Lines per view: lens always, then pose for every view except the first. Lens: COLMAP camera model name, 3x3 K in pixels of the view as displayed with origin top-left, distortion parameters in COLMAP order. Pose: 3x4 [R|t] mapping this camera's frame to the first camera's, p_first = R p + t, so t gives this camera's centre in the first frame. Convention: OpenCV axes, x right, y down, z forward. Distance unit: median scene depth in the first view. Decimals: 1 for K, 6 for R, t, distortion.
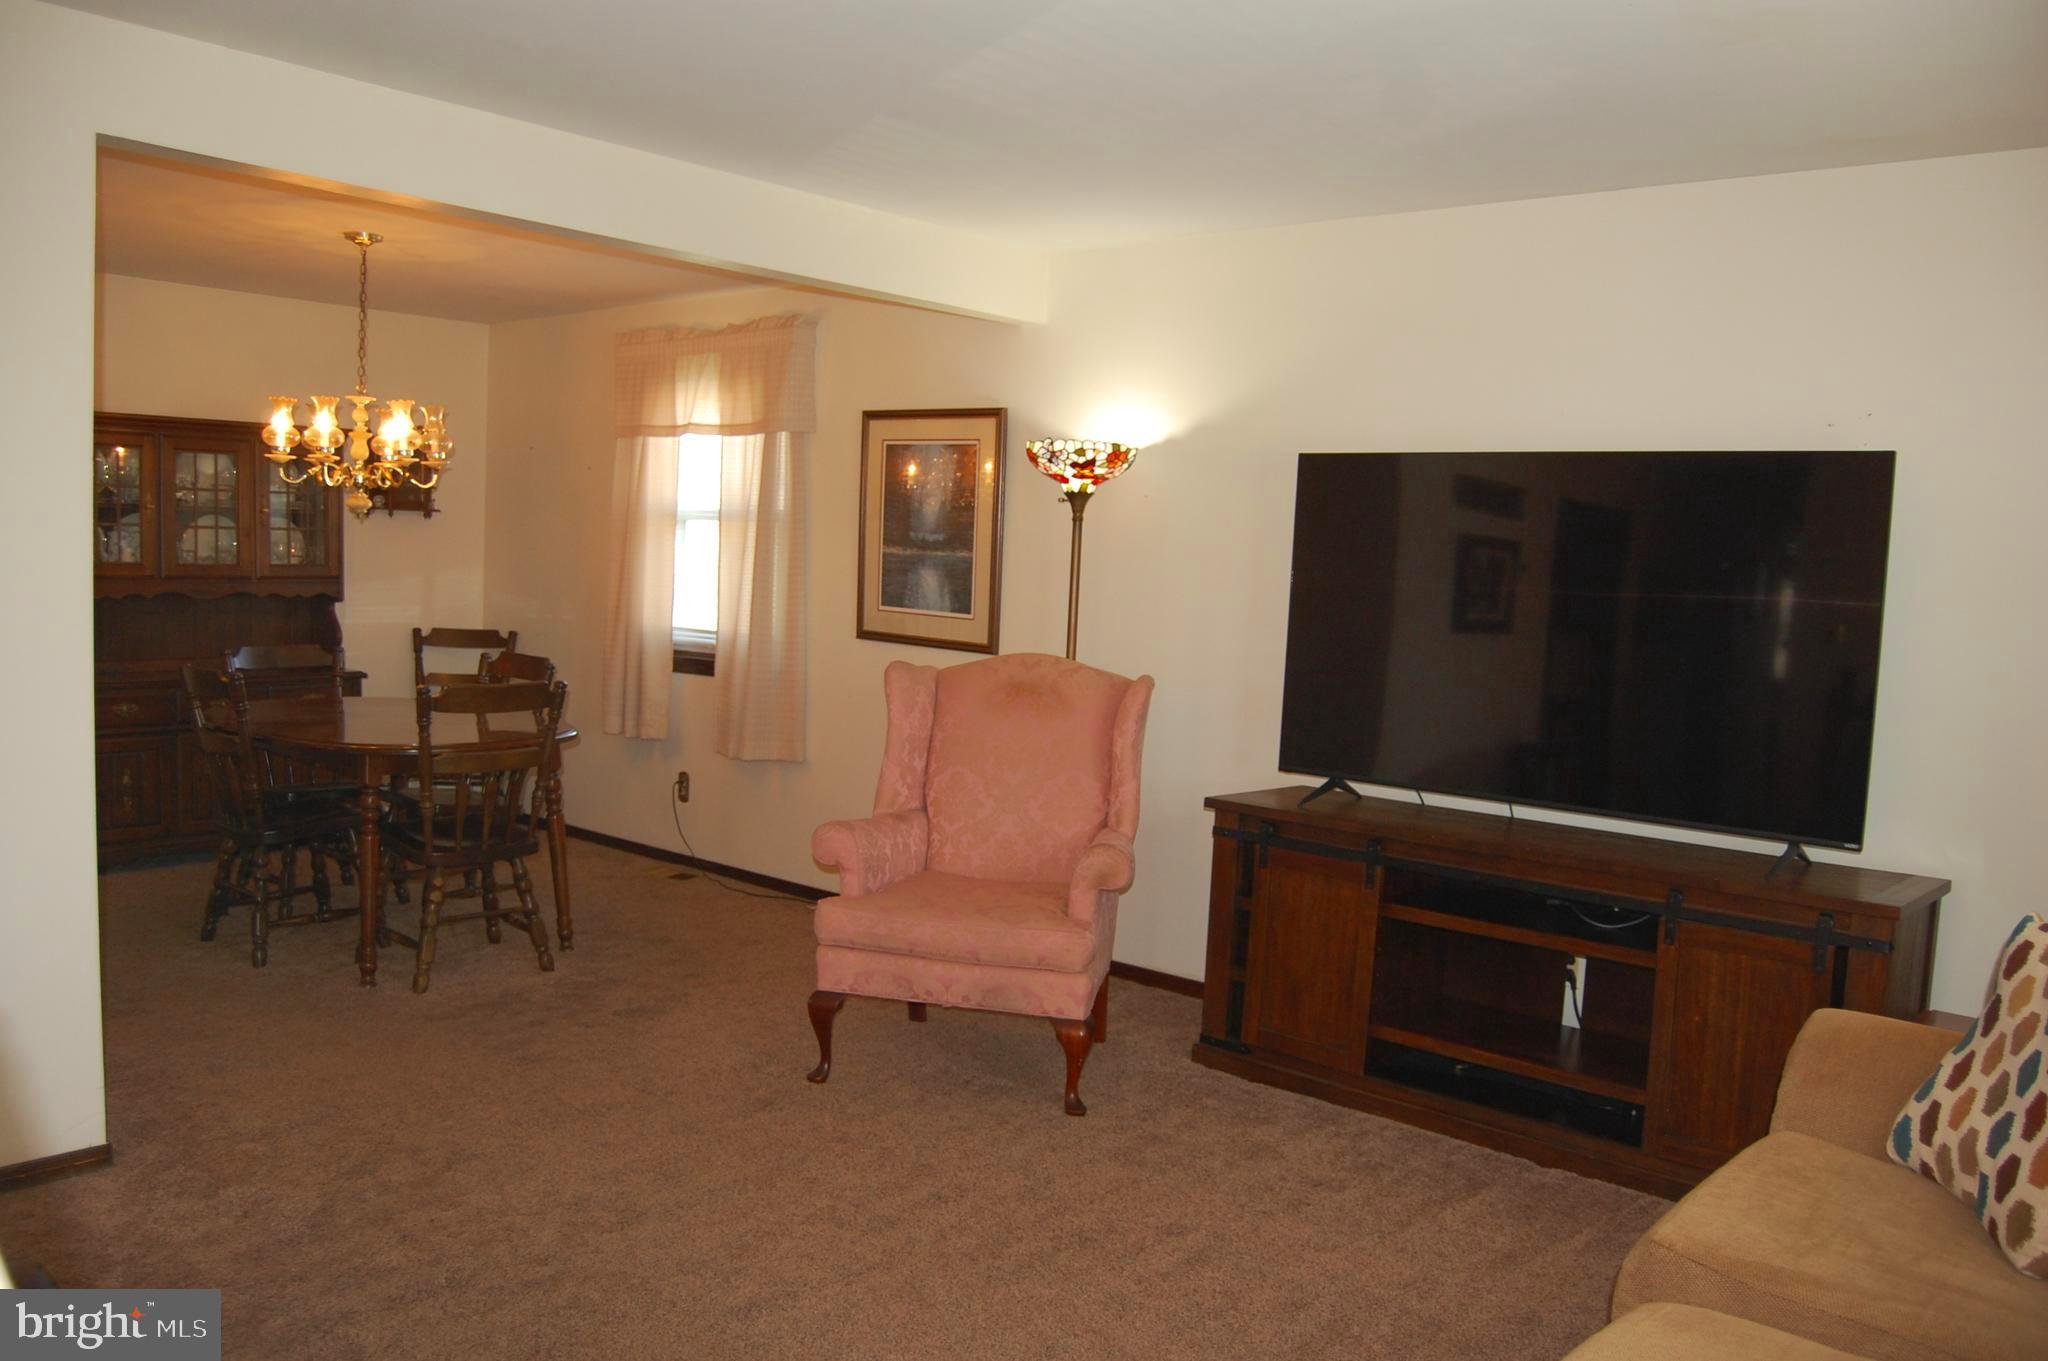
lens RADIAL K [[1597.1, 0, 1004.7], [0, 1597.1, 682.6], [0, 0, 1]] dist [-0.074100, 0.013330]
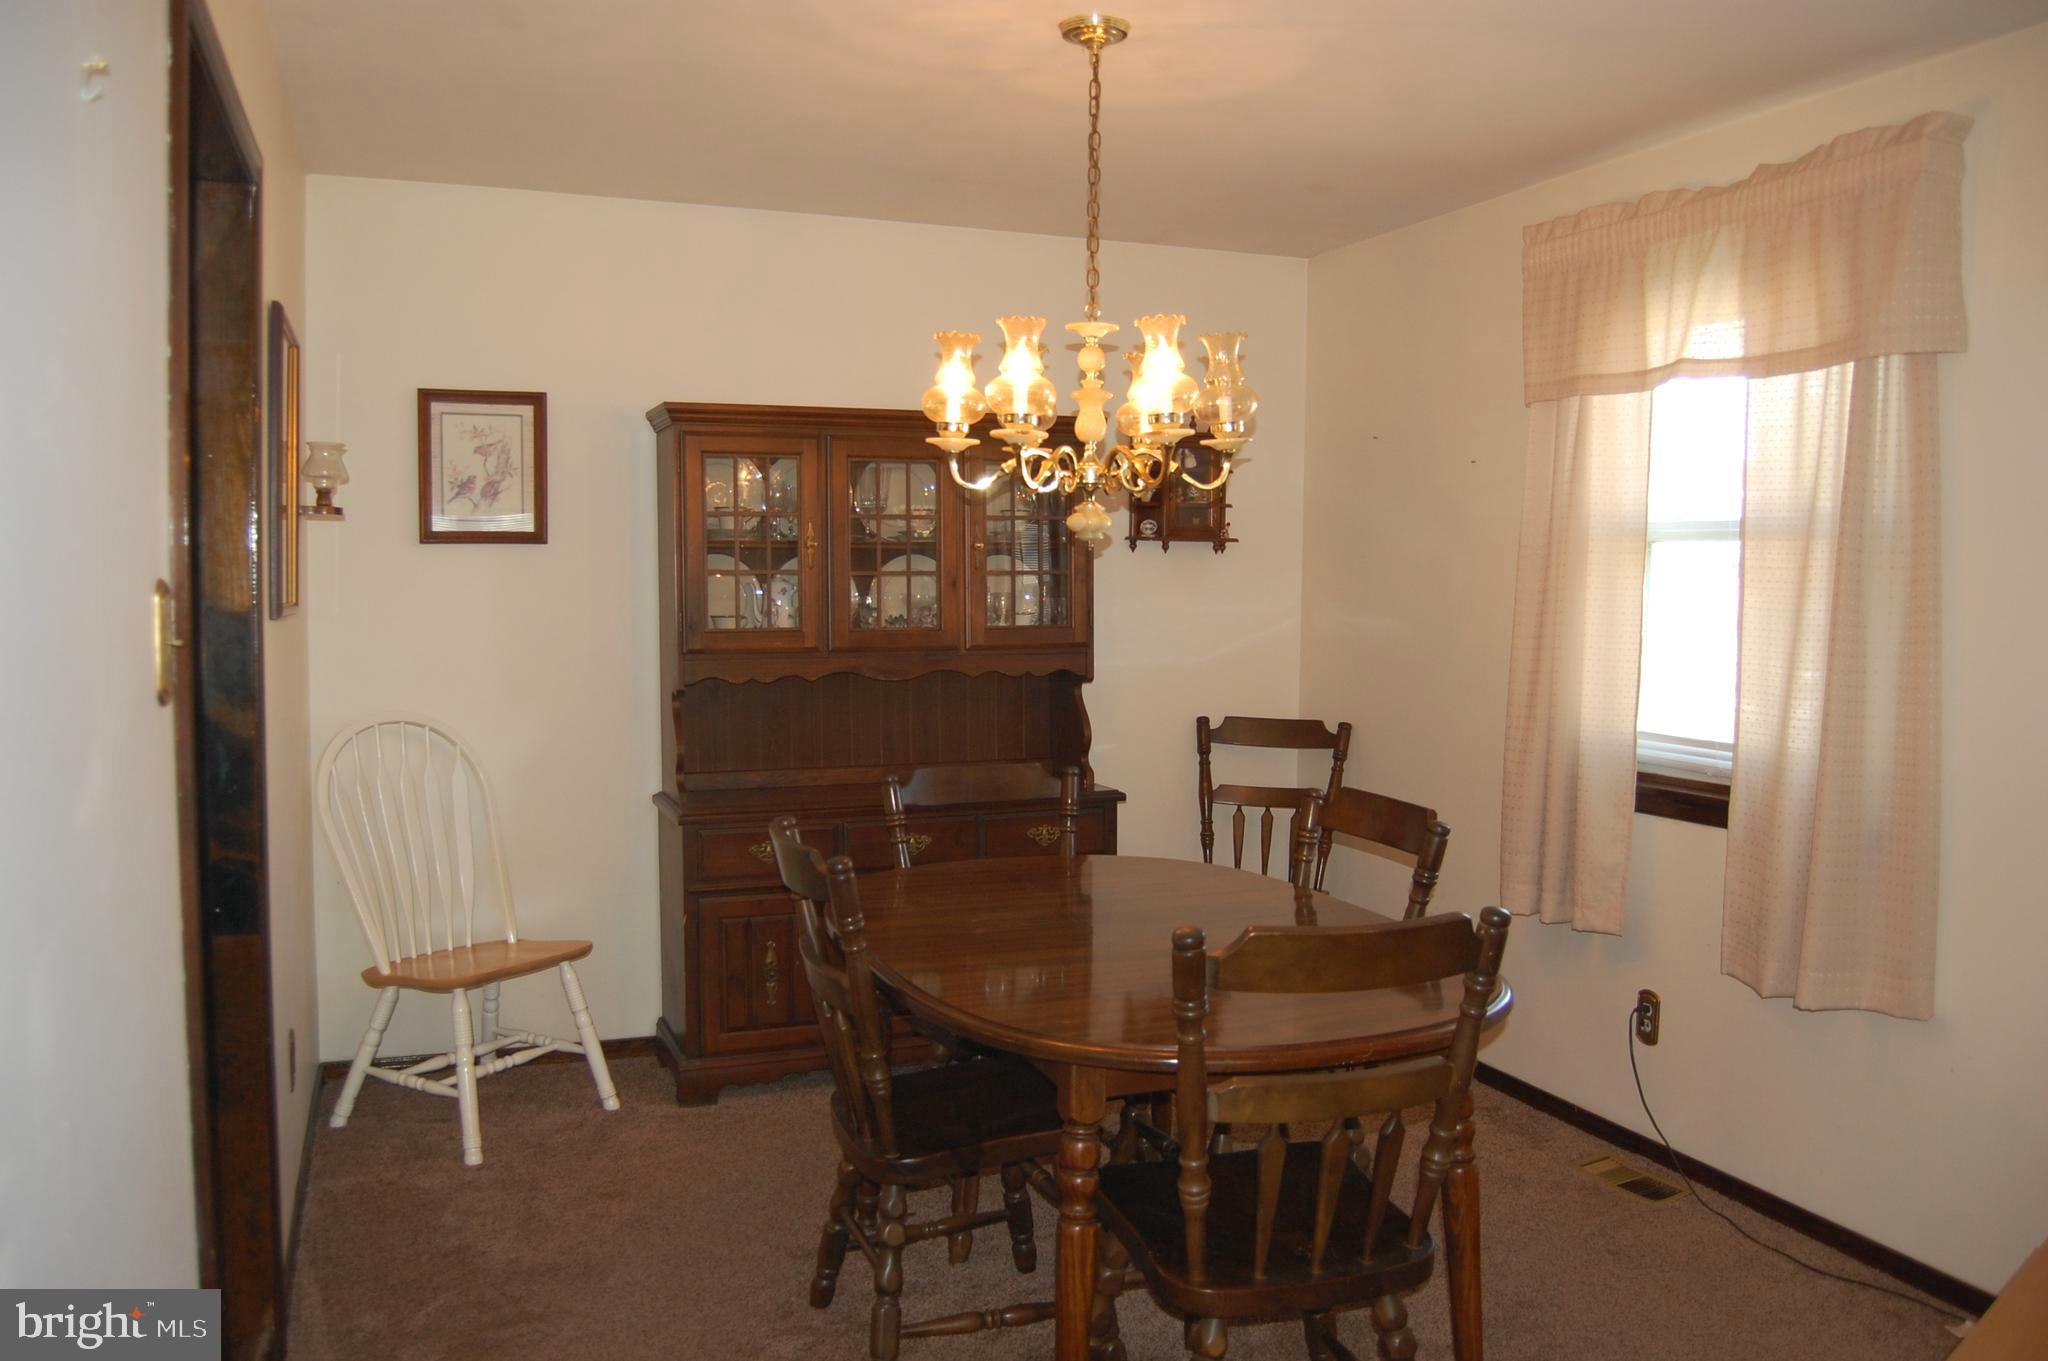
lens RADIAL K [[1597.1, 0, 1004.7], [0, 1597.1, 682.6], [0, 0, 1]] dist [-0.074100, 0.013330]
pose [[0.882560, 0.003030, -0.470190, -0.149829], [-0.013950, 0.999708, -0.019741, -0.040077], [0.469993, 0.023981, 0.882344, 0.424997]]
